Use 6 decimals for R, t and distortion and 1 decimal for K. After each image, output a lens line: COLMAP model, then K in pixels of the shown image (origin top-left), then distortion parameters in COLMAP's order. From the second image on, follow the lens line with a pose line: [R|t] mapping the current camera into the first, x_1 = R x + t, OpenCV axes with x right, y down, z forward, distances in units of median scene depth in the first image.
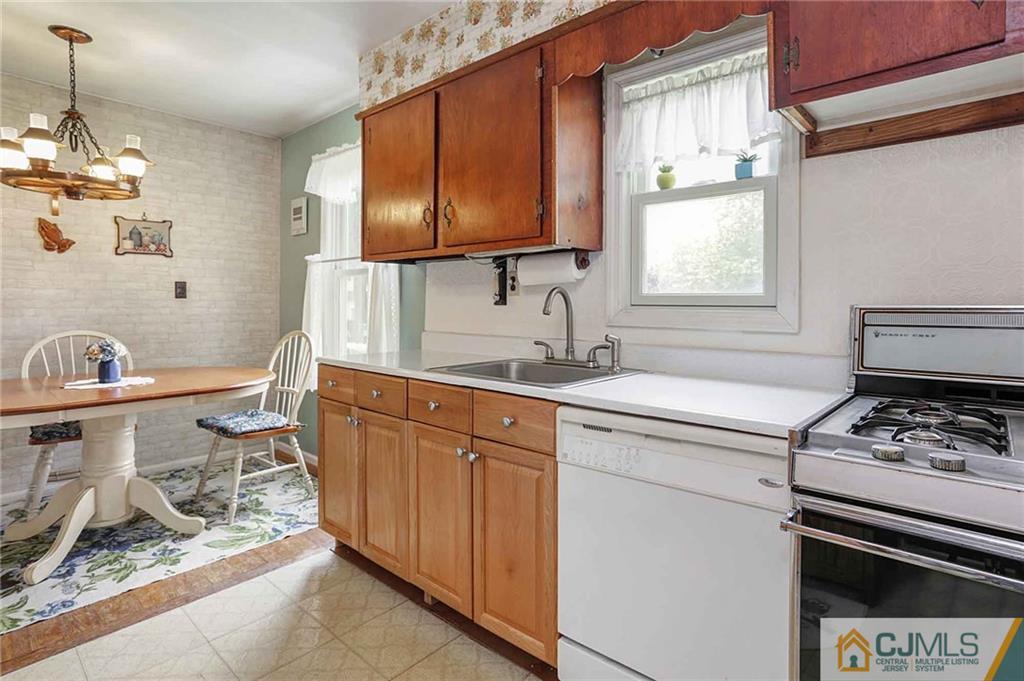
lens RADIAL K [[524.7, 0, 512.7], [0, 524.7, 297.0], [0, 0, 1]] dist [-0.027023, 0.000002]
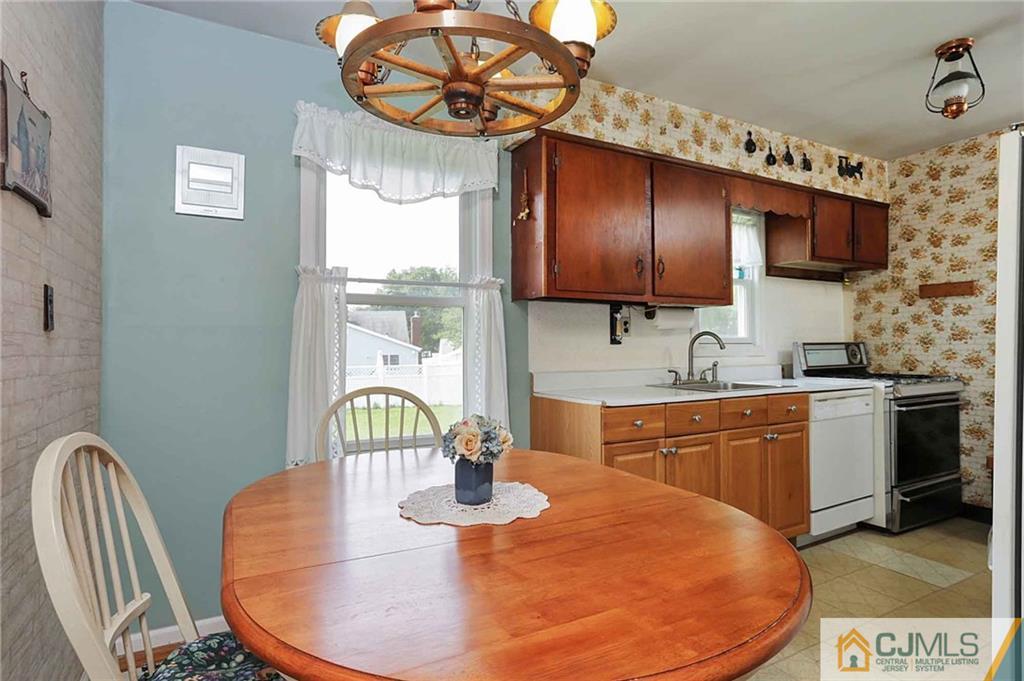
lens RADIAL K [[548.4, 0, 512.0], [0, 548.4, 340.5], [0, 0, 1]] dist [-0.030876, 0.029996]
pose [[0.335269, 0.005393, 0.942107, -1.466784], [-0.001816, 0.999985, -0.005078, 0.015425], [-0.942121, -0.000008, 0.335274, 0.914273]]
